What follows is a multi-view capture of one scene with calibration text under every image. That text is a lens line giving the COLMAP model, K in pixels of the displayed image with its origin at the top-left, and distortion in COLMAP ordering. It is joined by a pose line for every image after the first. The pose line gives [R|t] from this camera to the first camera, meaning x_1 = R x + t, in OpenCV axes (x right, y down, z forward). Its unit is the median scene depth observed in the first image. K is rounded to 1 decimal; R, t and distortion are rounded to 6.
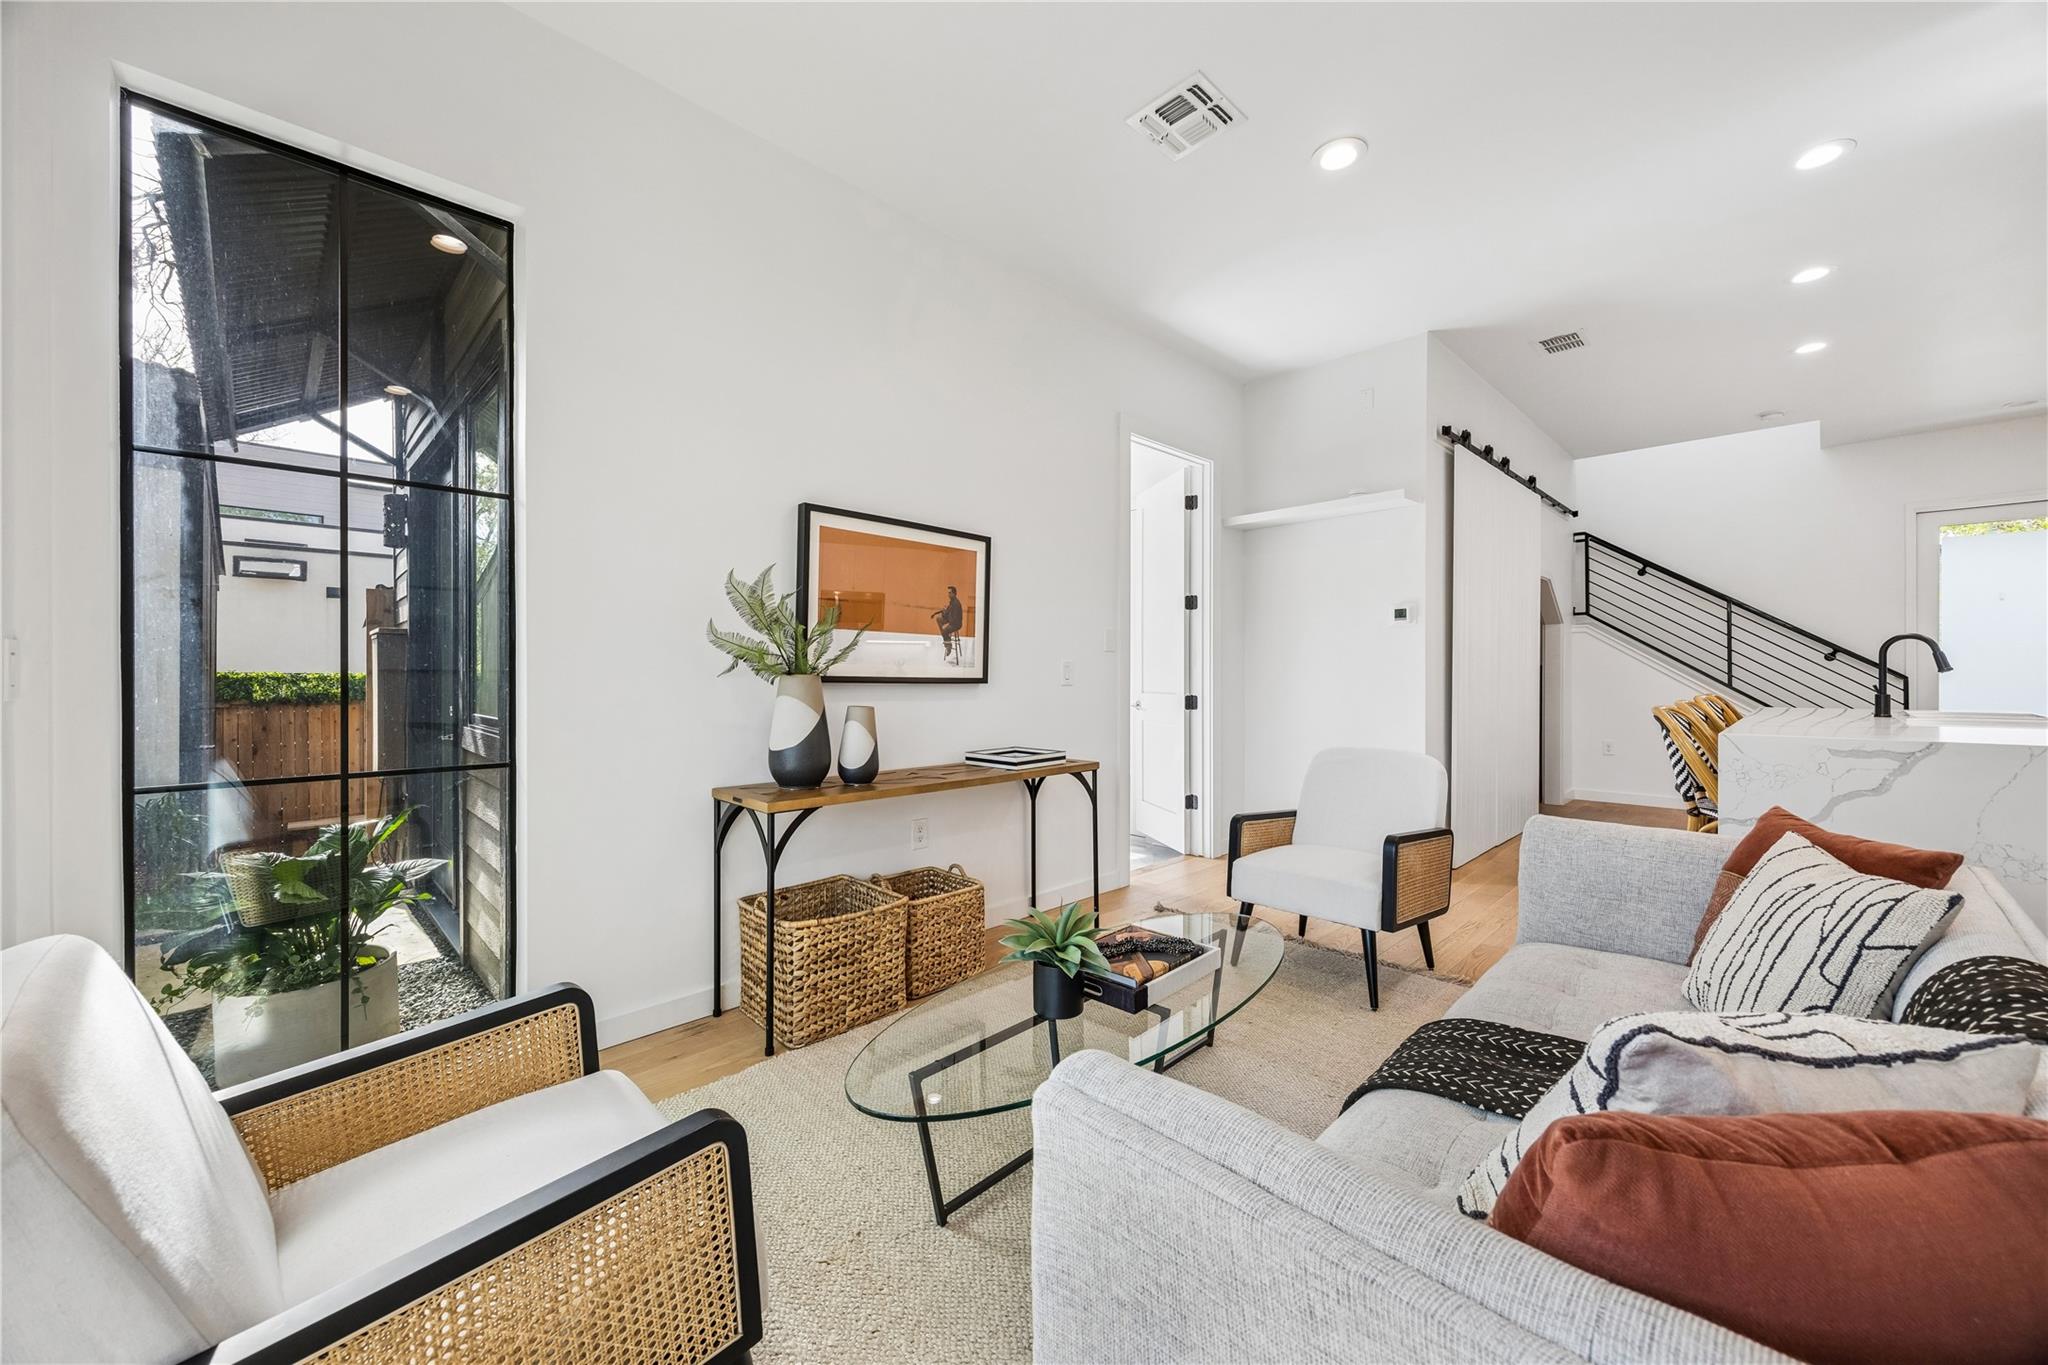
lens RADIAL K [[782.5, 0, 1030.3], [0, 782.5, 680.3], [0, 0, 1]] dist [0.002295, -0.000047]
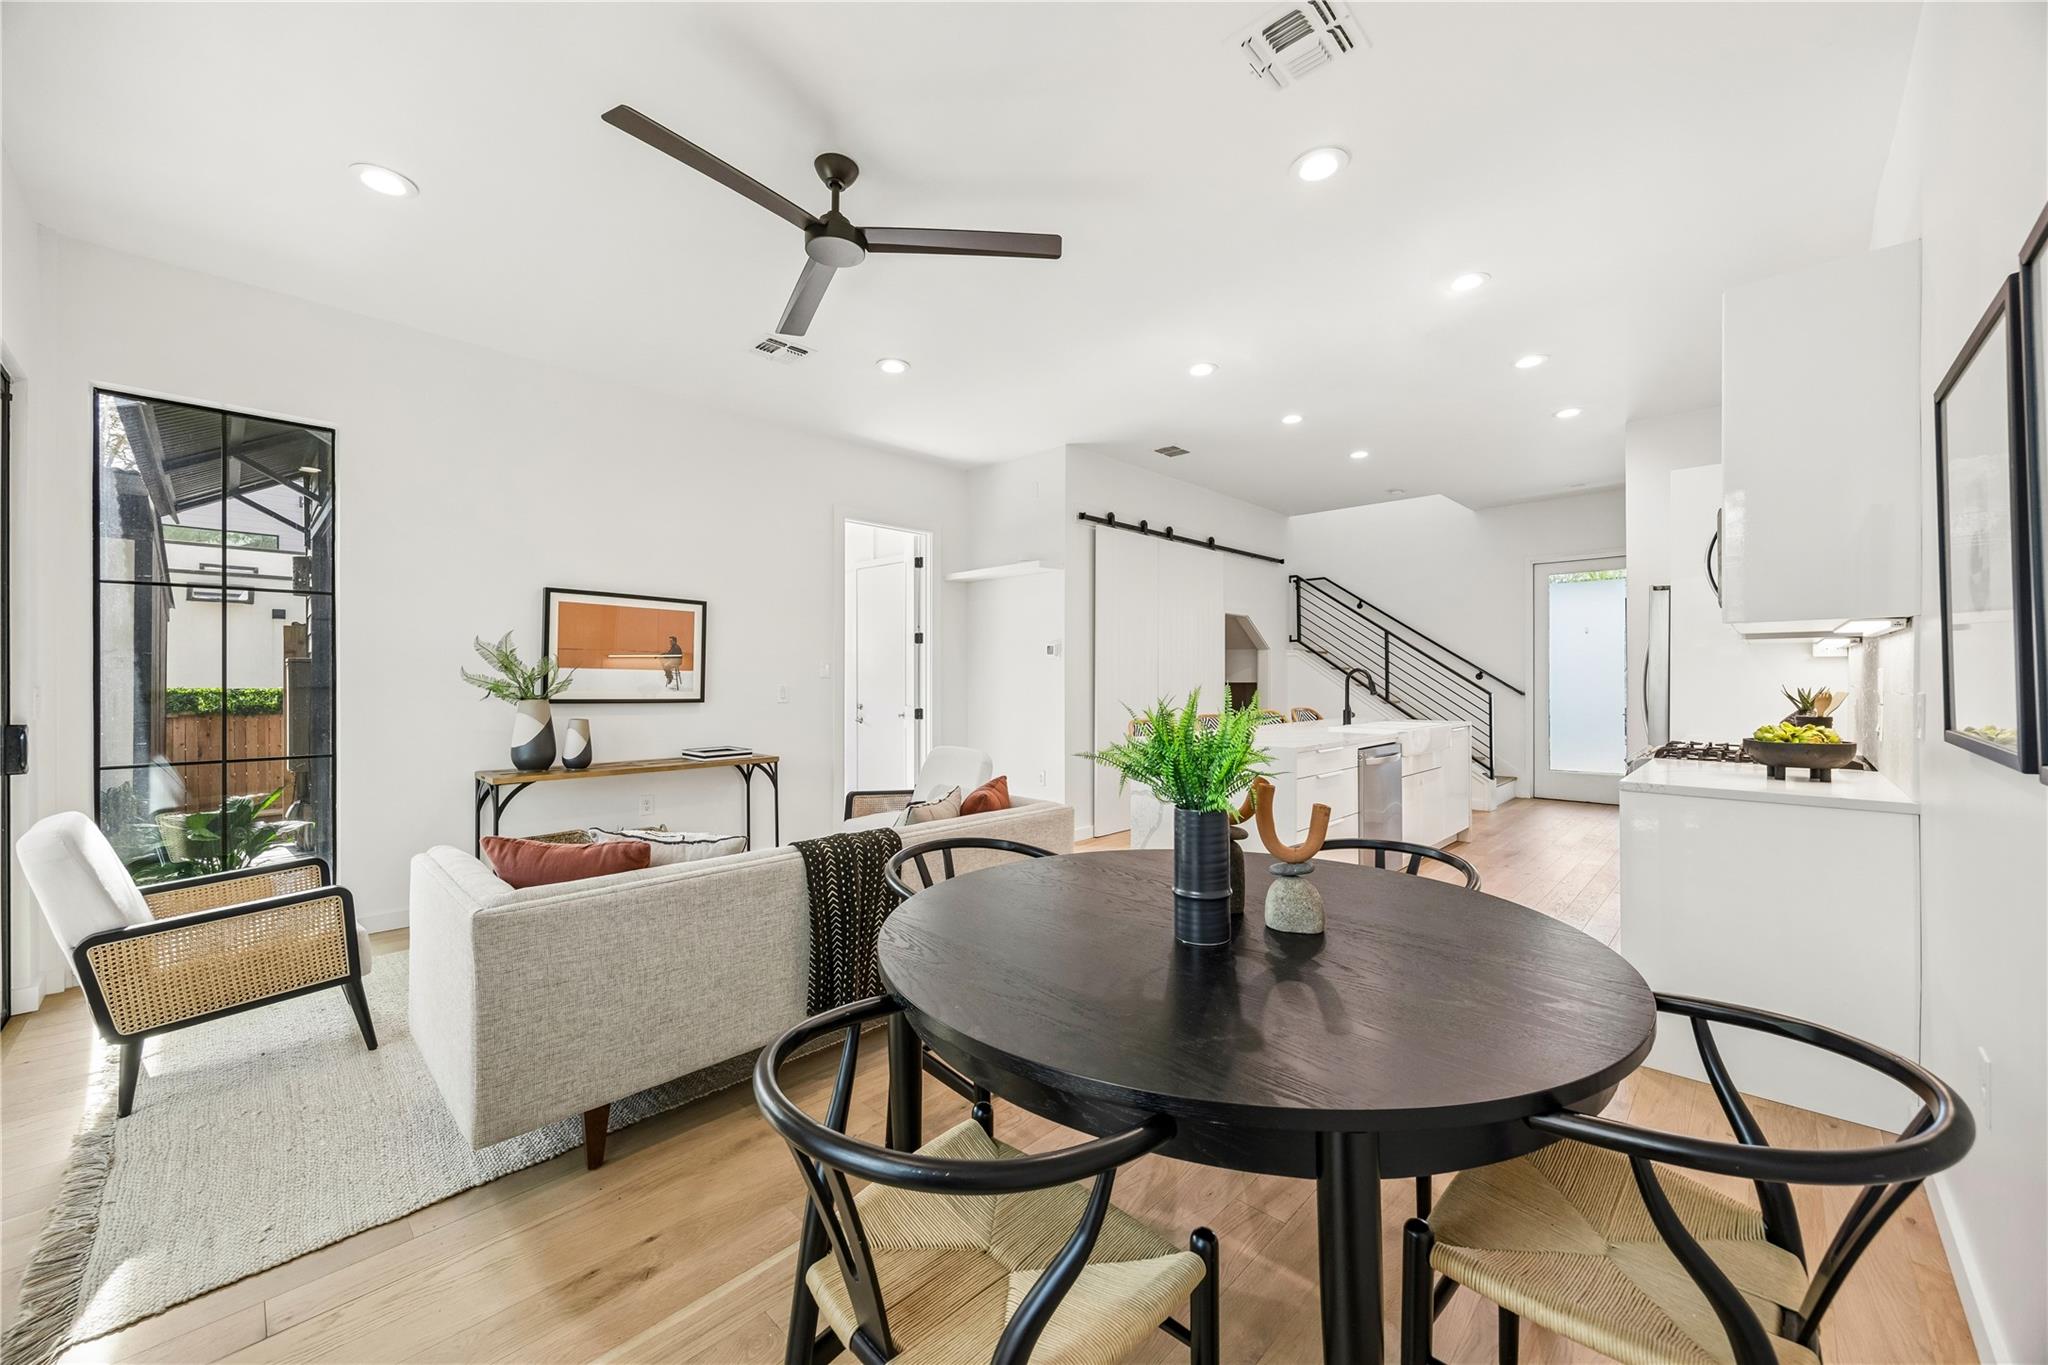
lens RADIAL K [[770.8, 0, 1020.3], [0, 770.8, 686.4], [0, 0, 1]] dist [0.000309, 0.000101]
pose [[0.999726, 0.000564, 0.023409, 0.495101], [-0.000547, 1.000000, -0.000721, -0.025049], [-0.023410, 0.000708, 0.999726, -0.437248]]
